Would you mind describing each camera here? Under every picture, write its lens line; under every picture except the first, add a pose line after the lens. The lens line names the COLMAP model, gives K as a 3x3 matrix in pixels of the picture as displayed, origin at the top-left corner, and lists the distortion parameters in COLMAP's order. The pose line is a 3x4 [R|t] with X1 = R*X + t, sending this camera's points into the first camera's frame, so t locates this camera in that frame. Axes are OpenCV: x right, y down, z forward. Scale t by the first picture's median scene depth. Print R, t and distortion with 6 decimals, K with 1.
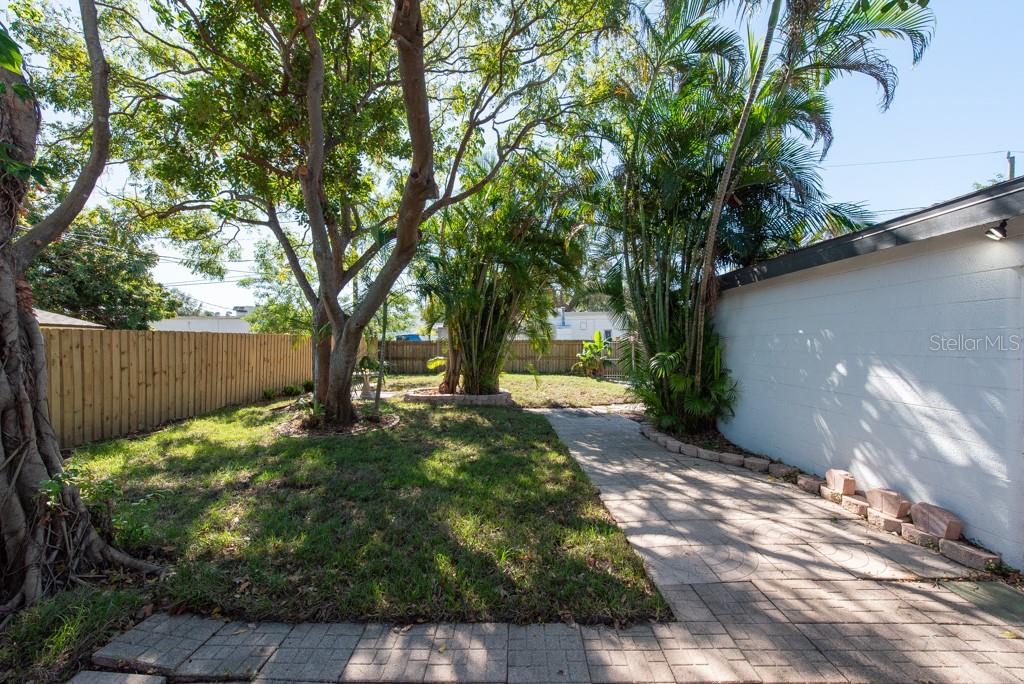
lens RADIAL K [[400.5, 0, 512.9], [0, 400.5, 342.2], [0, 0, 1]] dist [0.010952, -0.001617]
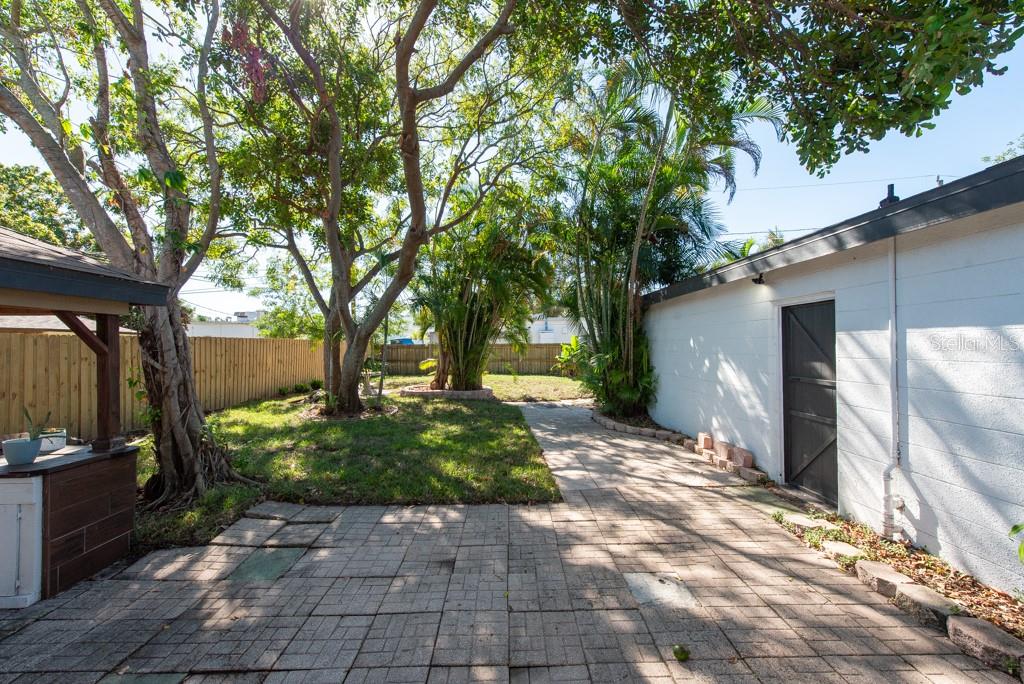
lens RADIAL K [[400.5, 0, 510.4], [0, 400.5, 343.9], [0, 0, 1]] dist [0.010952, -0.001617]
pose [[0.999906, -0.001956, 0.013558, 0.052120], [0.002020, 0.999987, -0.004705, 0.000909], [-0.013549, 0.004732, 0.999897, -0.275871]]
